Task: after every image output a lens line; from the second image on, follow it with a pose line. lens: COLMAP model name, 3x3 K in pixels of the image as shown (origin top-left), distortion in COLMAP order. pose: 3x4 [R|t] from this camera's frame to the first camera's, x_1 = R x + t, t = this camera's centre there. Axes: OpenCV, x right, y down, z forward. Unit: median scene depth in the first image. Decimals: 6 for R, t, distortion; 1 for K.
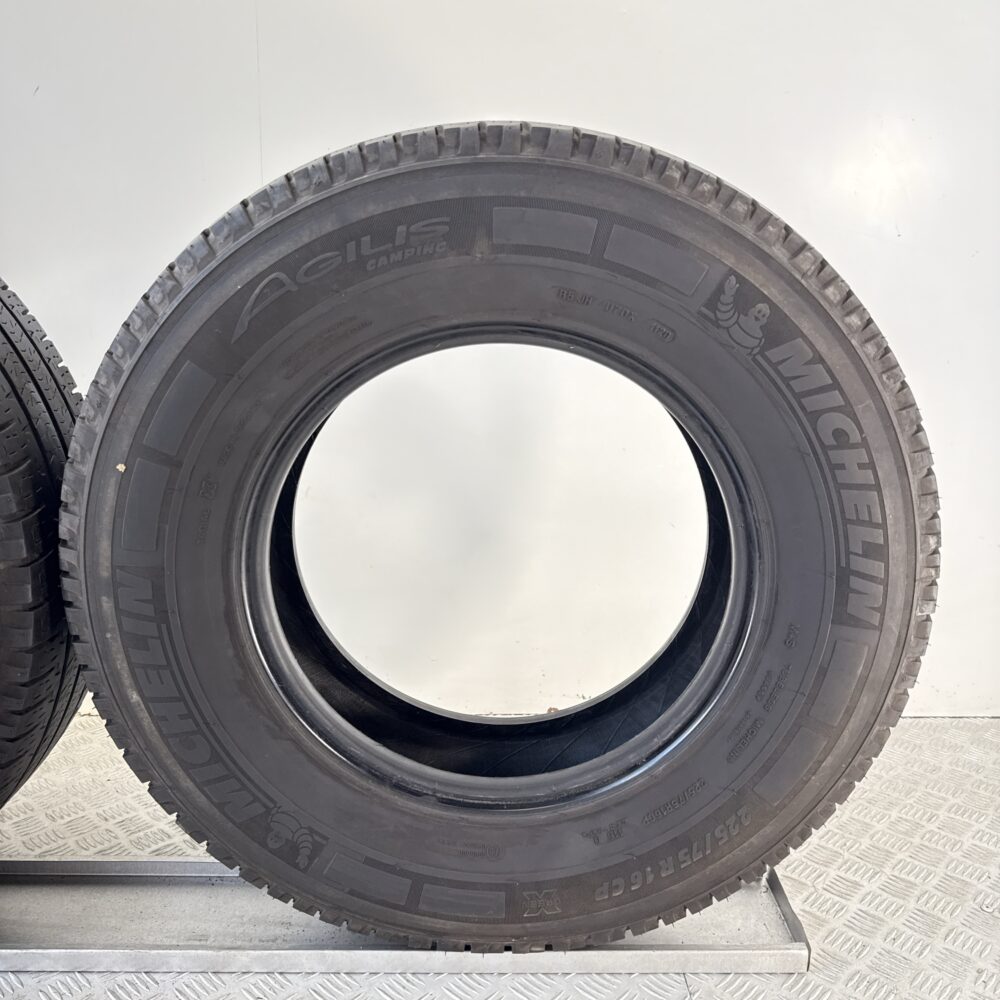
lens RADIAL K [[928.6, 0, 500.0], [0, 928.6, 500.0], [0, 0, 1]] dist [0.084547, -0.137360]
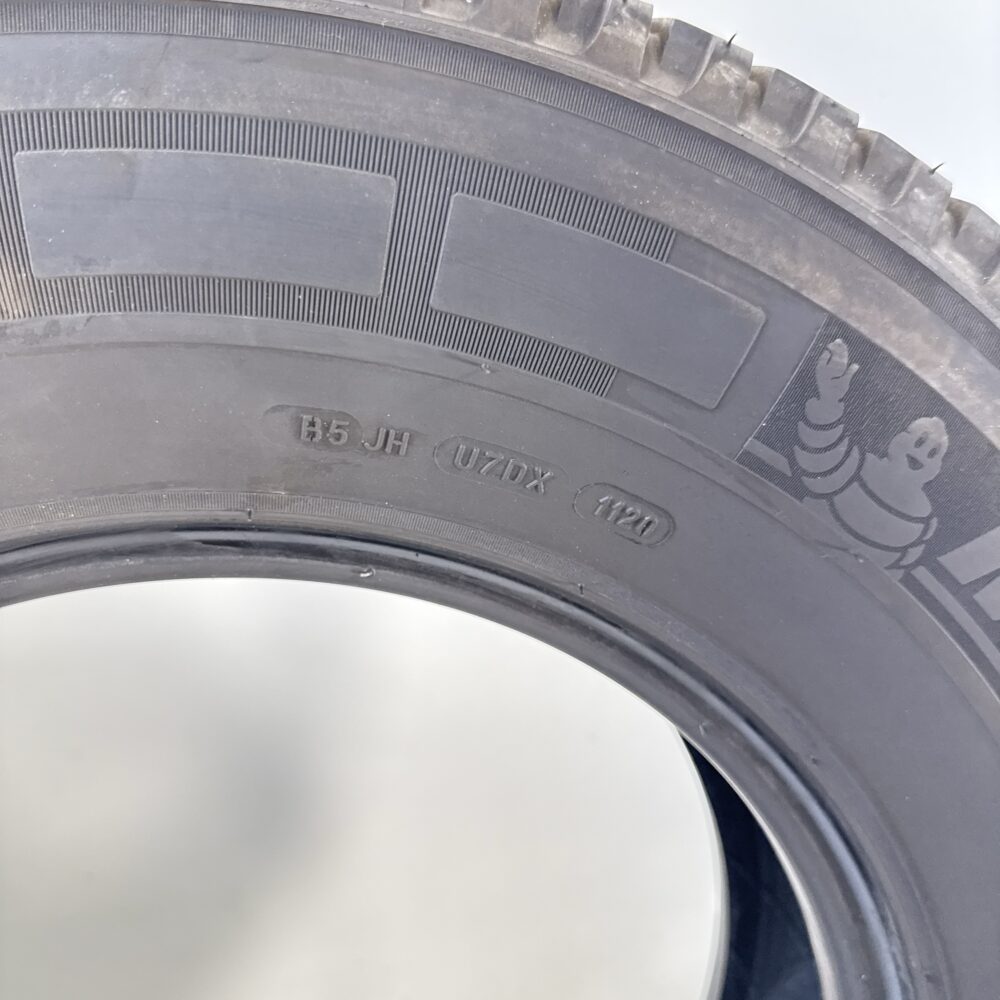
lens RADIAL K [[928.6, 0, 500.0], [0, 928.6, 500.0], [0, 0, 1]] dist [0.084547, -0.137360]
pose [[0.987428, -0.084929, 0.133315, 0.086754], [0.096340, 0.991997, -0.081608, -0.168667], [-0.125317, 0.093425, 0.987708, 0.697380]]
